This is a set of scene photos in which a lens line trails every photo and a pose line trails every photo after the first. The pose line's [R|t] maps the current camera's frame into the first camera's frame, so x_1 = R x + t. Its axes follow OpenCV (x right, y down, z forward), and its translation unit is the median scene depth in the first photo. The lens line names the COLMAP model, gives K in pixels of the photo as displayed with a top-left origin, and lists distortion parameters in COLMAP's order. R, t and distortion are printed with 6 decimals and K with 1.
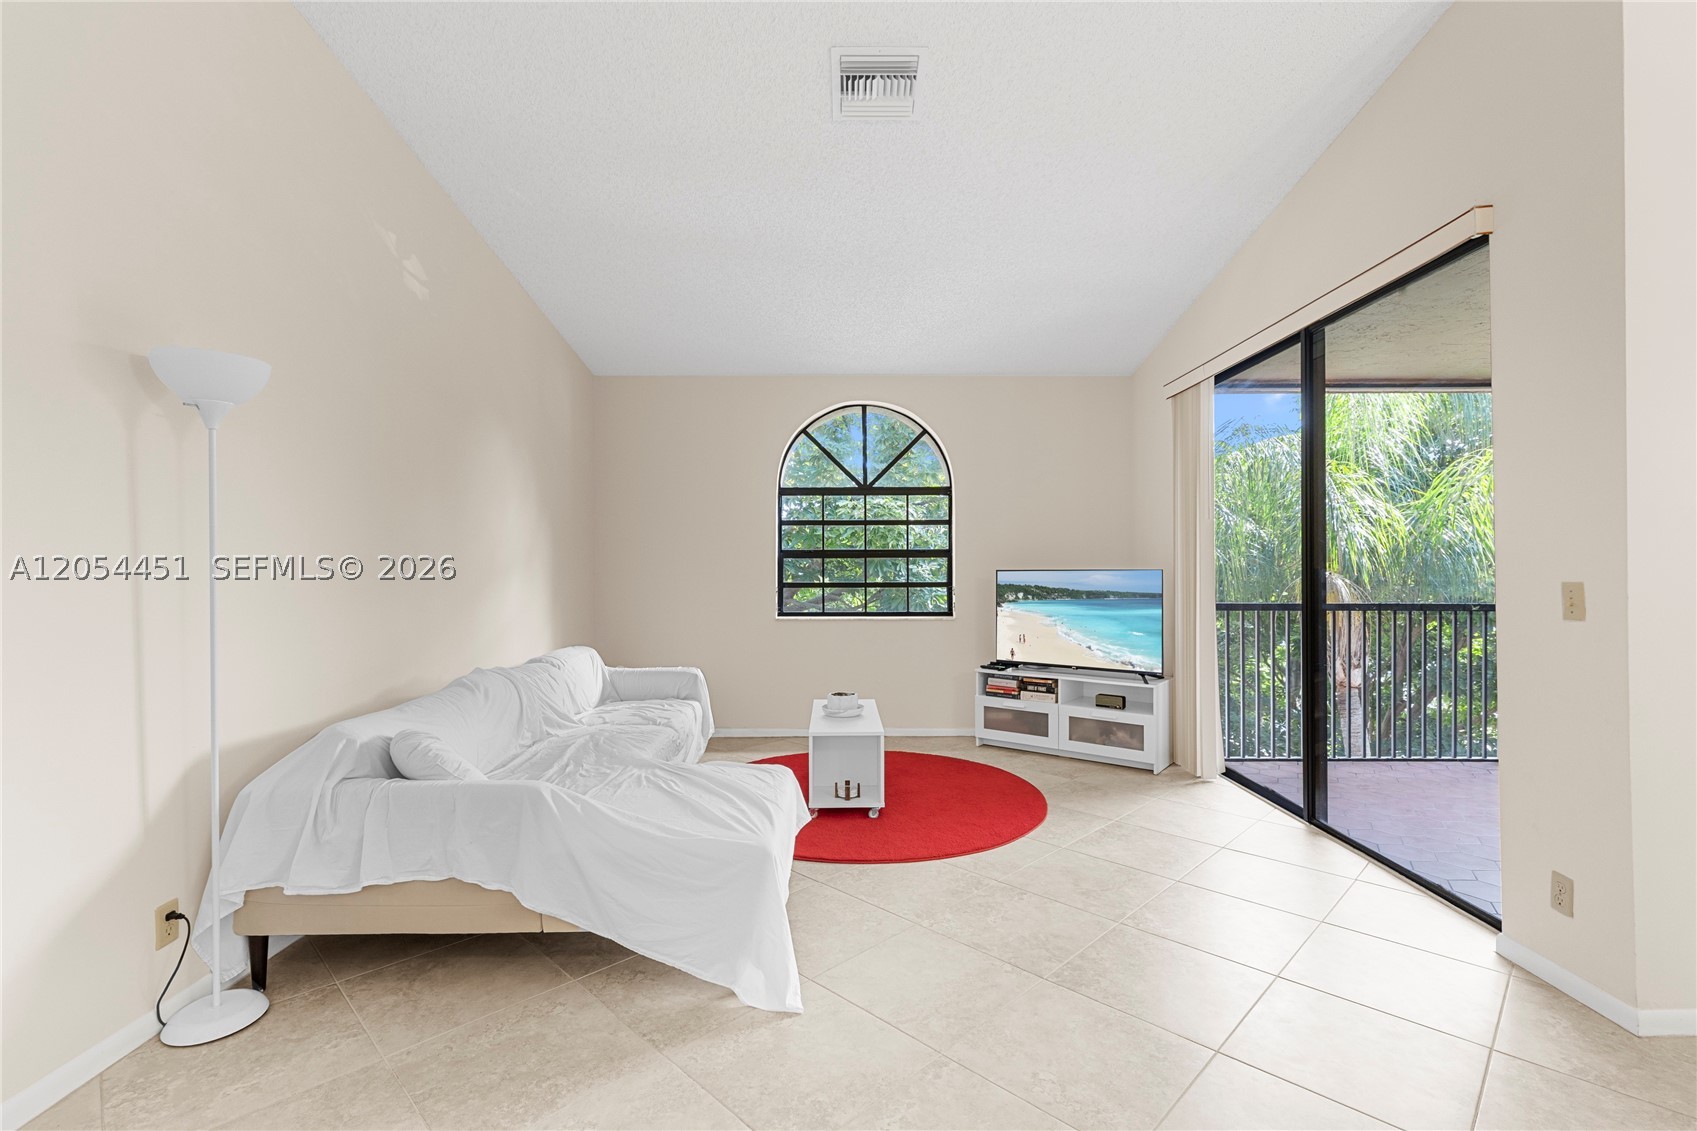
lens RADIAL K [[765.8, 0, 850.2], [0, 765.8, 565.1], [0, 0, 1]] dist [0.007778, -0.001928]
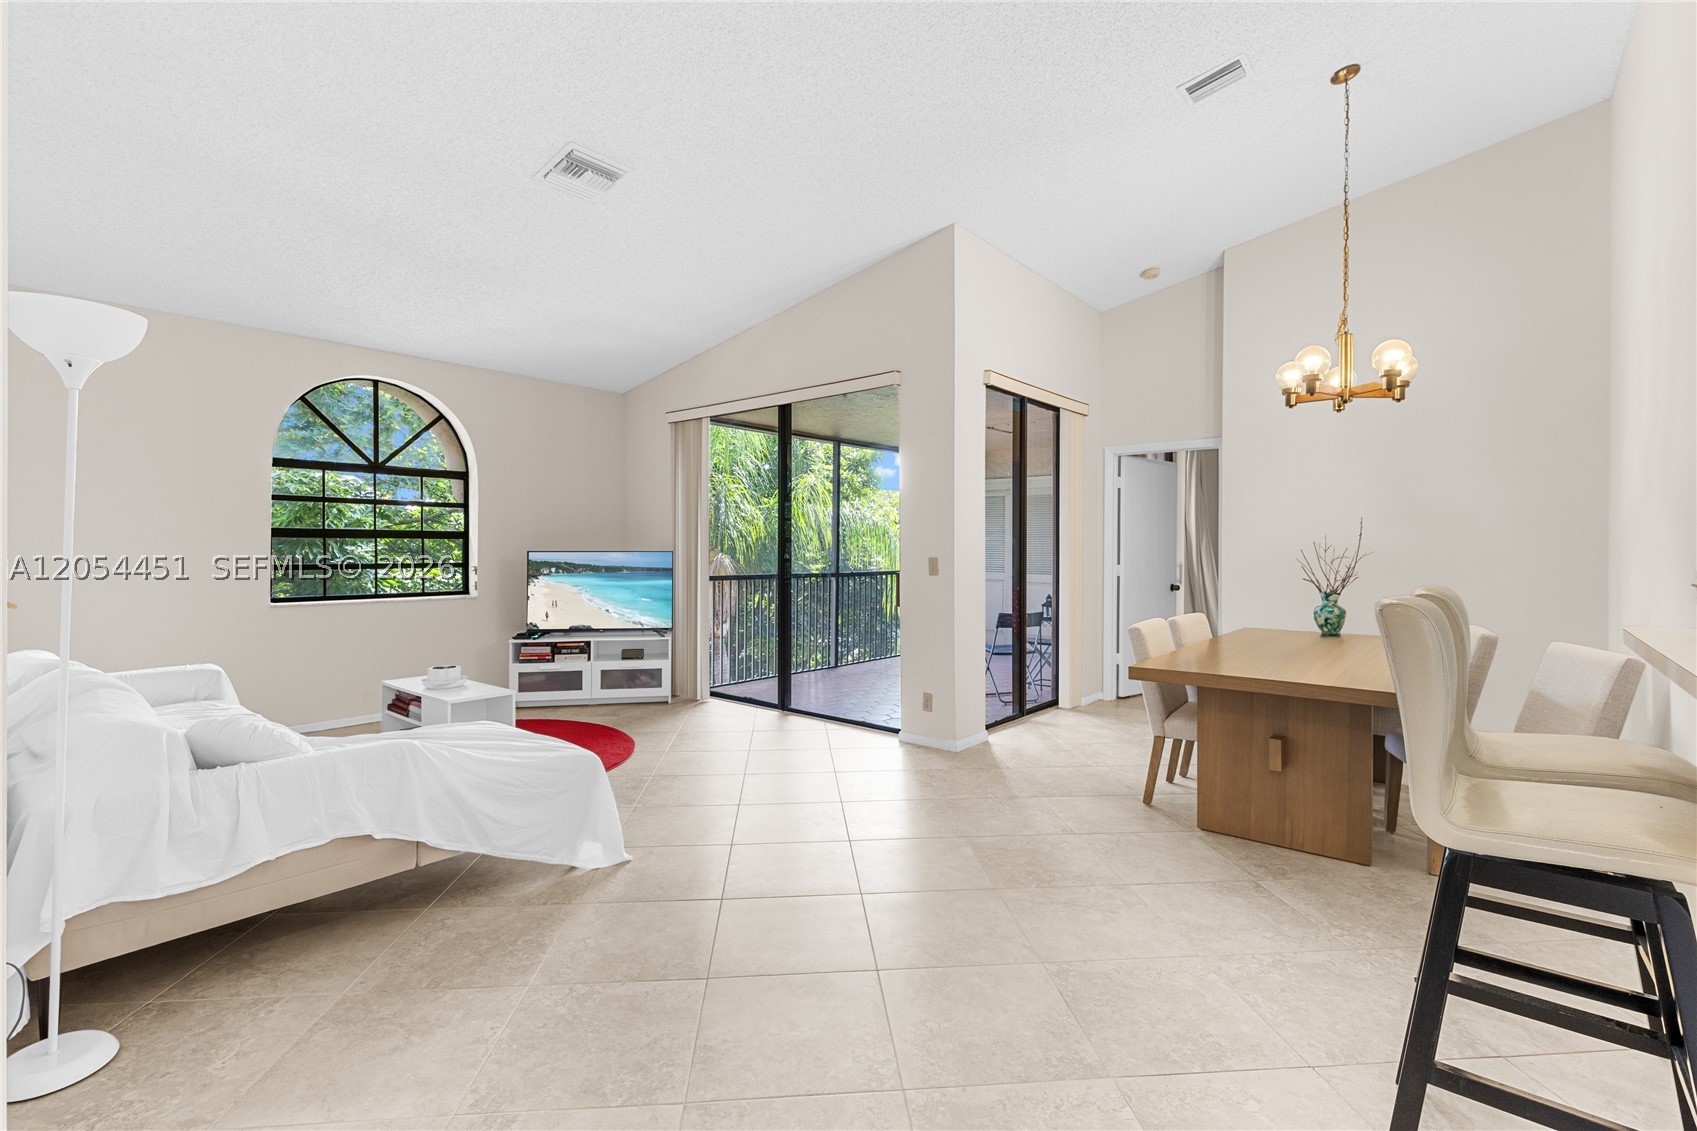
lens RADIAL K [[765.8, 0, 853.7], [0, 765.8, 549.2], [0, 0, 1]] dist [0.007778, -0.001928]
pose [[0.647309, 0.004665, 0.762213, -0.384838], [-0.007372, 0.999973, 0.000141, -0.000115], [-0.762192, -0.005711, 0.647326, -0.104464]]
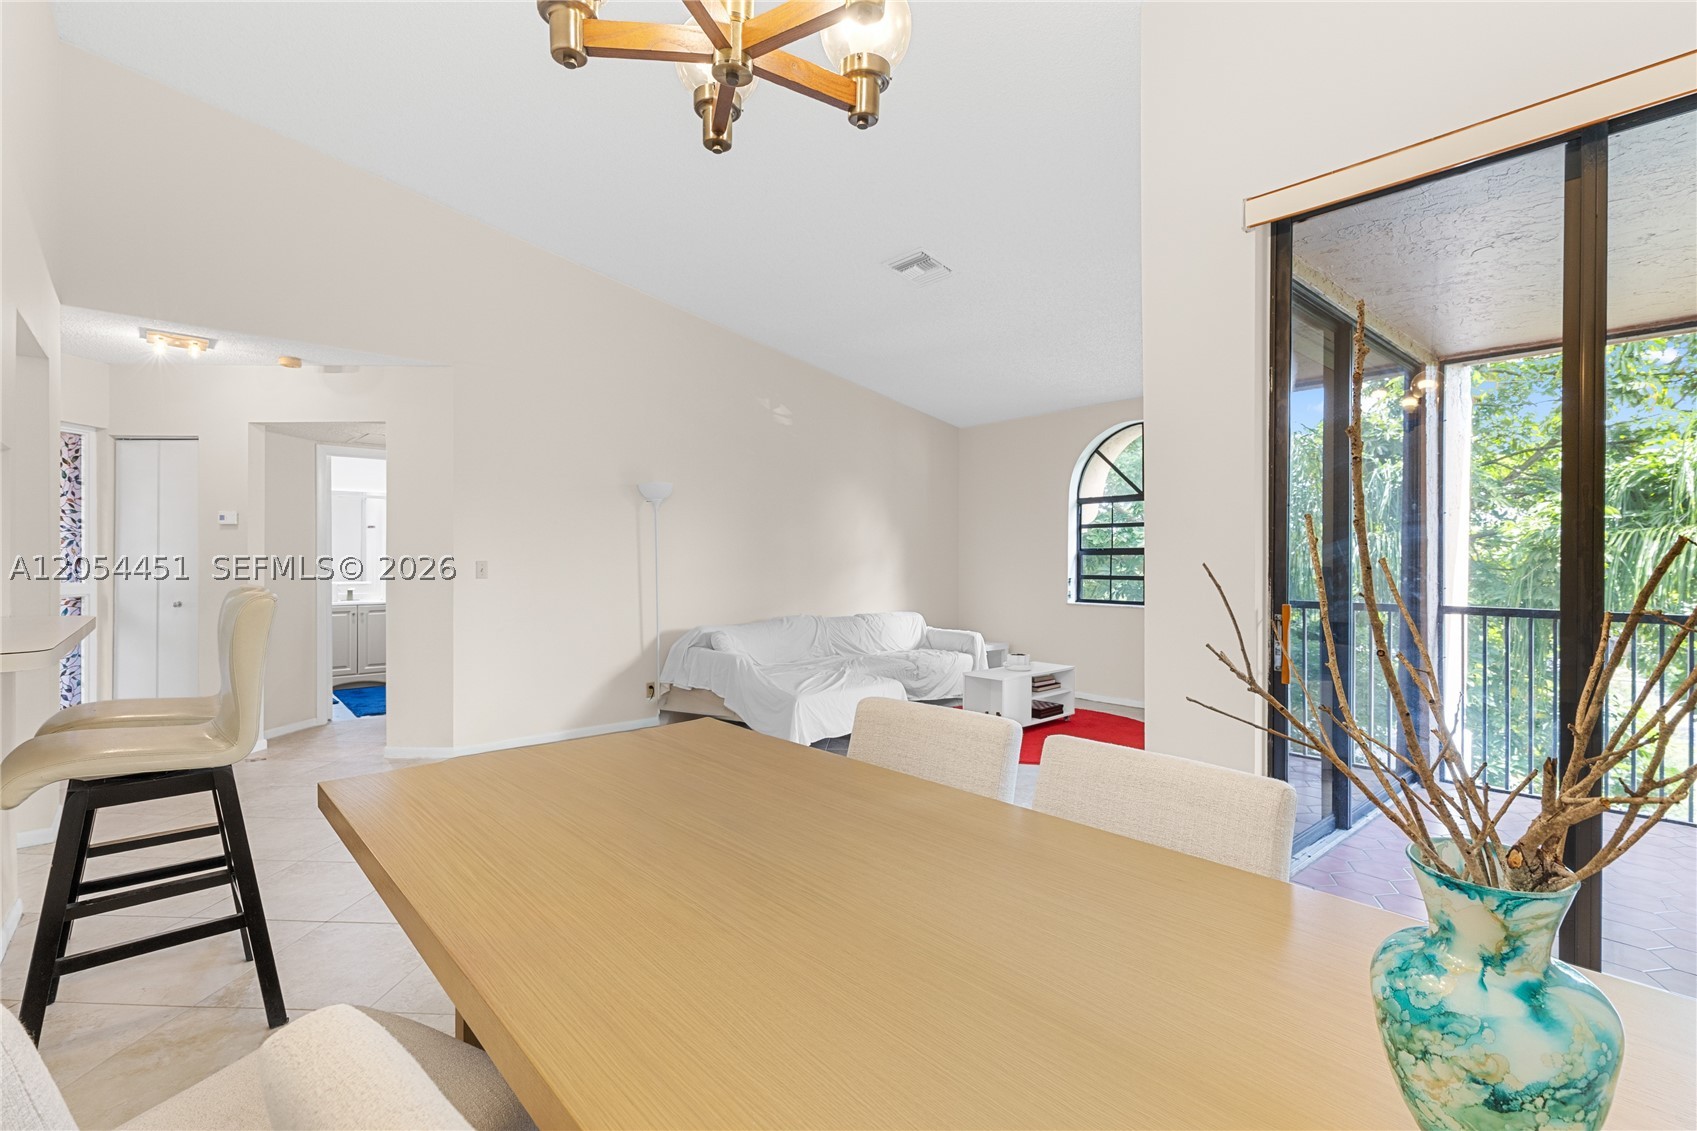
lens RADIAL K [[765.8, 0, 858.7], [0, 765.8, 567.8], [0, 0, 1]] dist [0.007778, -0.001928]
pose [[0.656898, 0.011491, -0.753892, 0.716611], [-0.001289, 0.999900, 0.014117, -0.006294], [0.753978, -0.008302, 0.656847, -0.105436]]
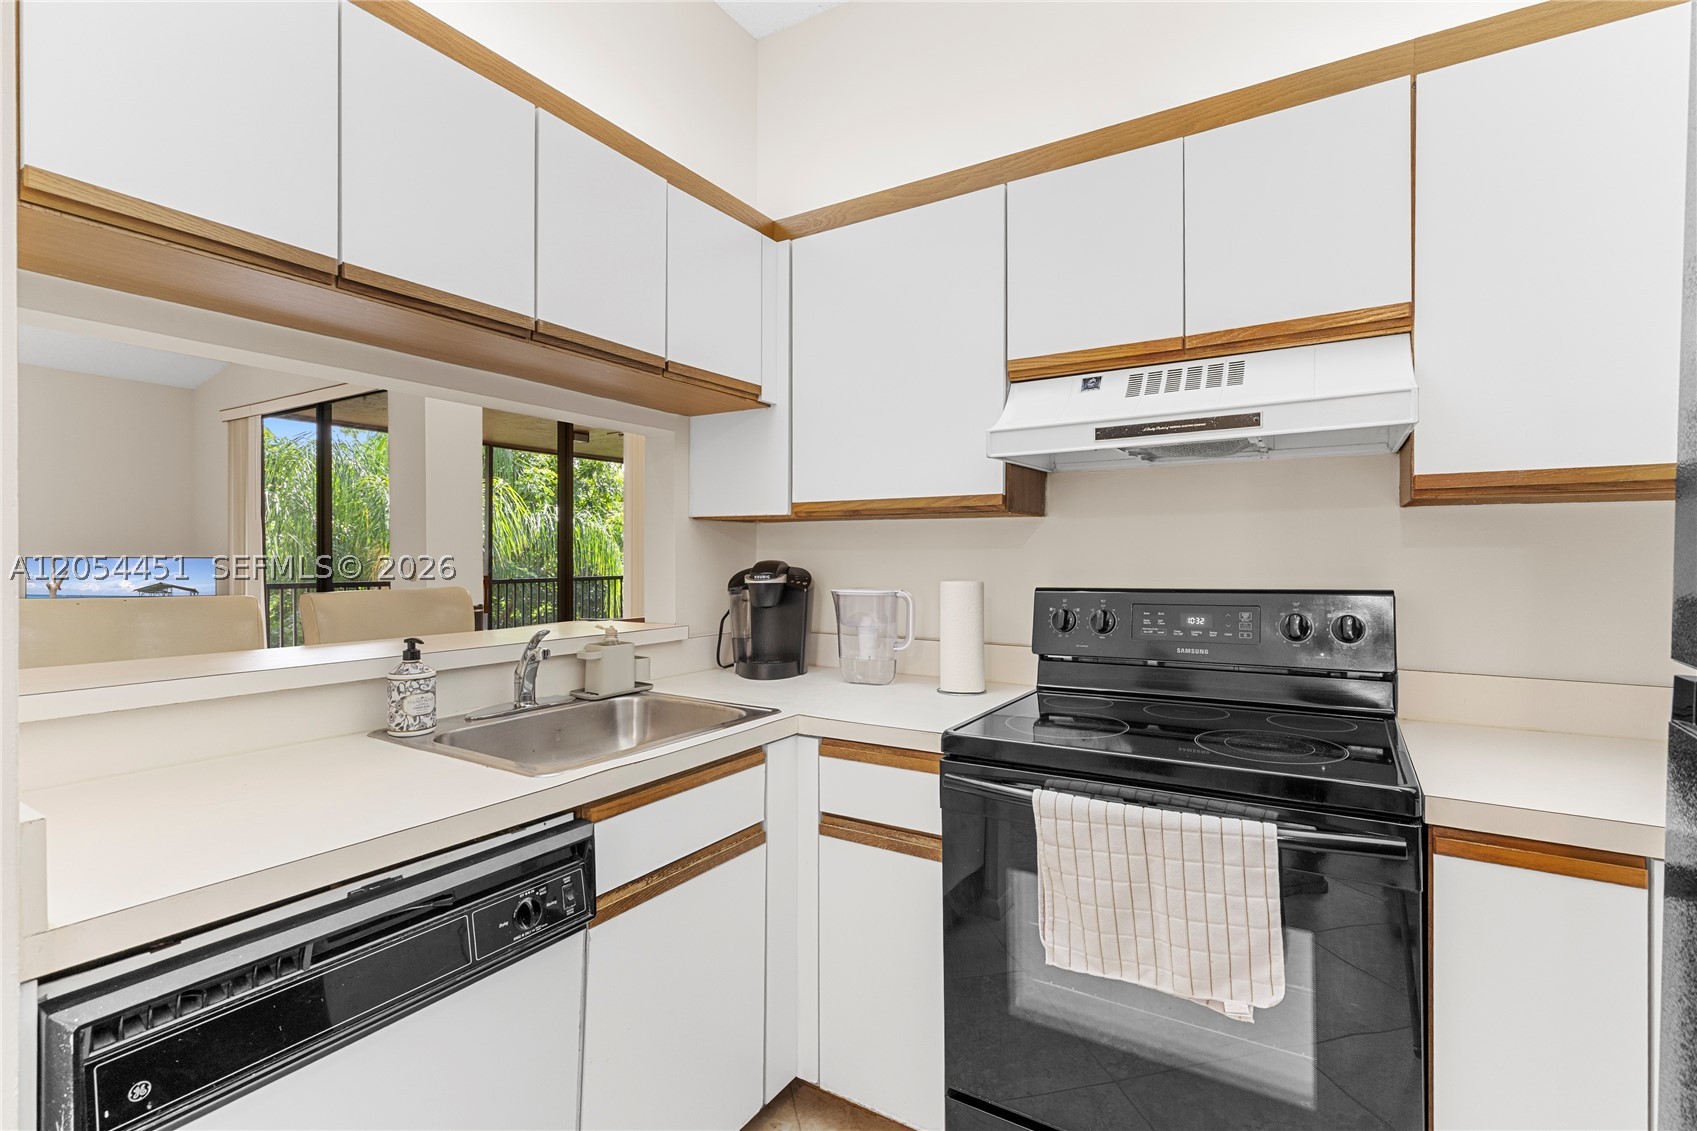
lens RADIAL K [[765.8, 0, 855.1], [0, 765.8, 567.7], [0, 0, 1]] dist [0.007778, -0.001928]
pose [[0.532234, -0.007614, 0.846563, -0.104090], [-0.009404, 0.999845, 0.014904, -0.003673], [-0.846545, -0.015894, 0.532080, -0.550102]]
